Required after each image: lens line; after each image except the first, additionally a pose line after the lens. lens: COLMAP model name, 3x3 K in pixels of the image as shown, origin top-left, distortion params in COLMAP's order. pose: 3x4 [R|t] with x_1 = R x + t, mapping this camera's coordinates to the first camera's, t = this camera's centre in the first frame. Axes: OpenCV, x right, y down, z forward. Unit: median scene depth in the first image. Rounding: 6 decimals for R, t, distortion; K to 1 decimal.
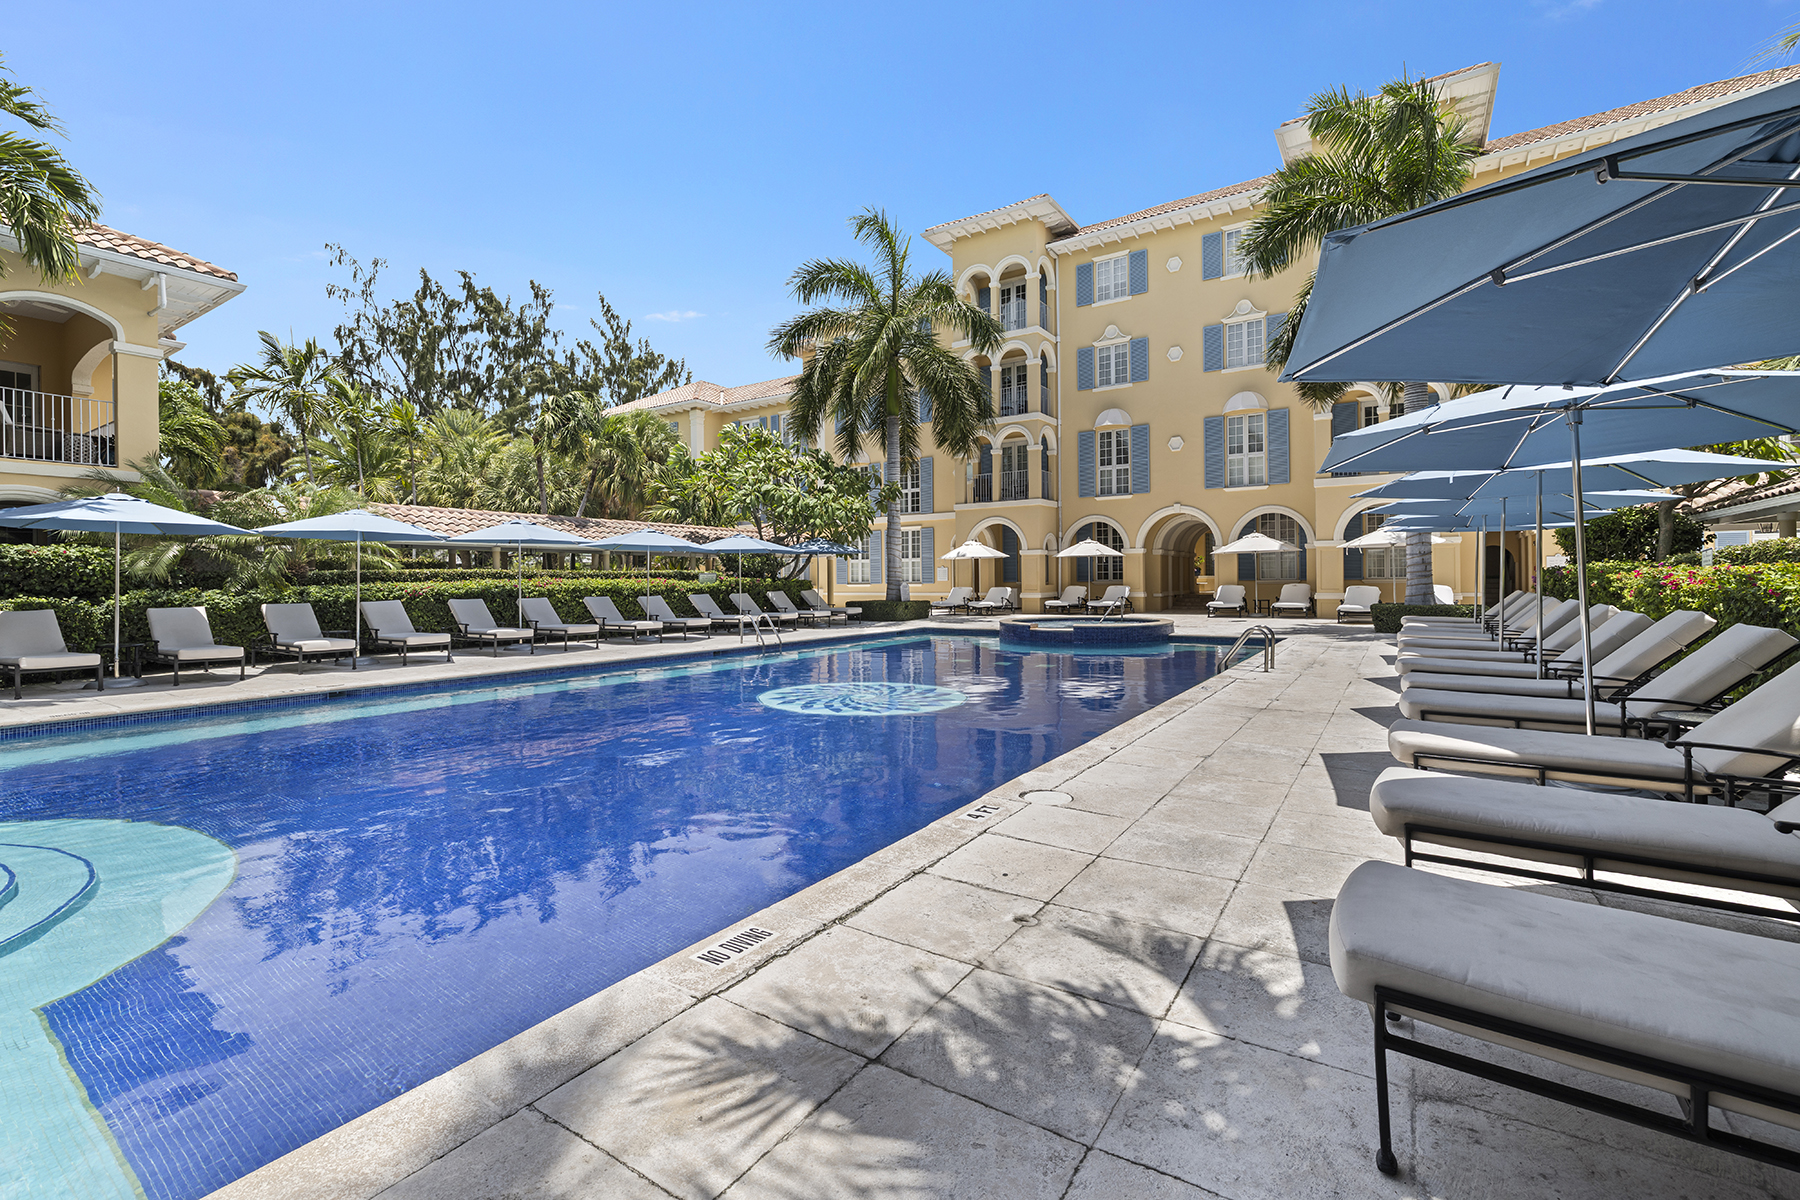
lens RADIAL K [[791.2, 0, 902.0], [0, 791.2, 591.6], [0, 0, 1]] dist [0.001749, -0.000081]
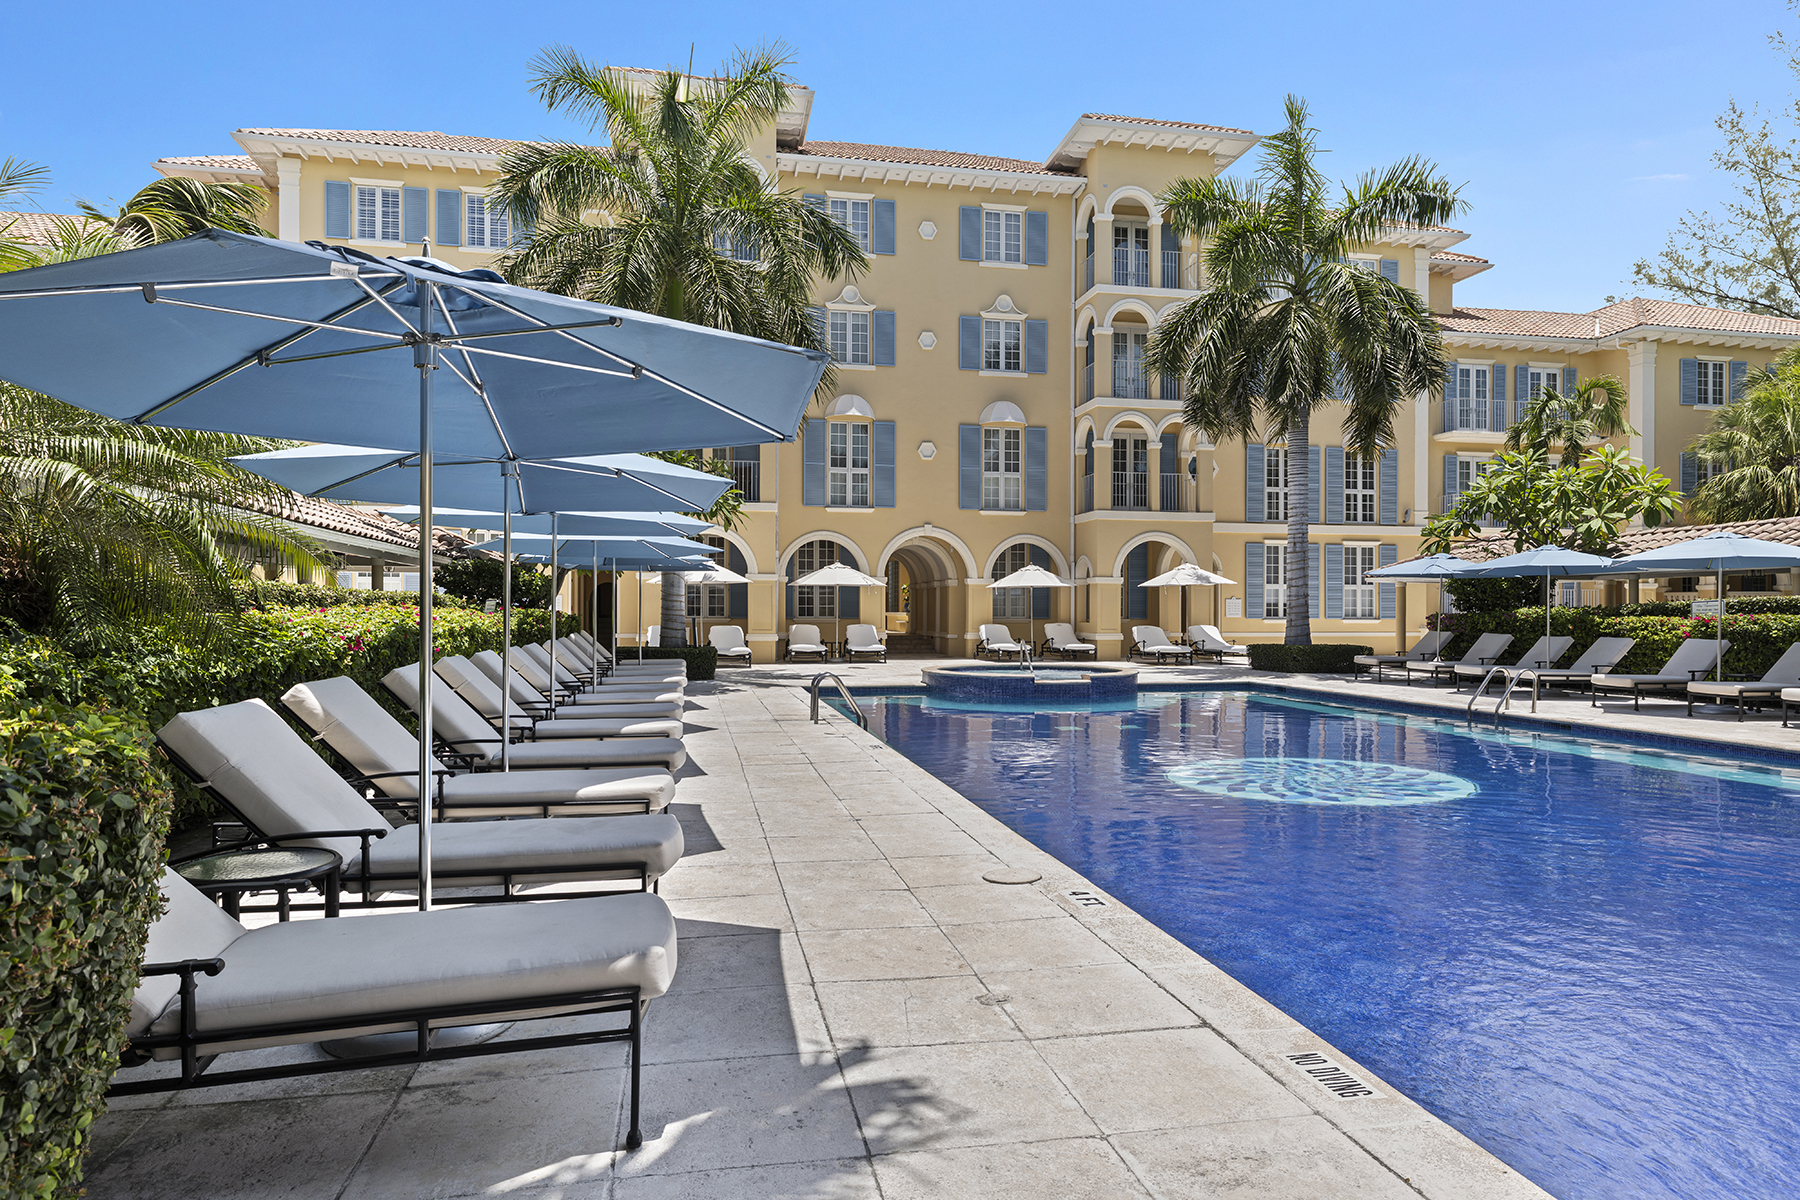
lens RADIAL K [[1011.0, 0, 881.6], [0, 1011.0, 647.1], [0, 0, 1]] dist [-0.013860, -0.001282]
pose [[0.703683, -0.016278, 0.710328, -0.443834], [0.006206, 0.999840, 0.016765, -0.001276], [-0.710487, -0.007389, 0.703672, 0.302573]]
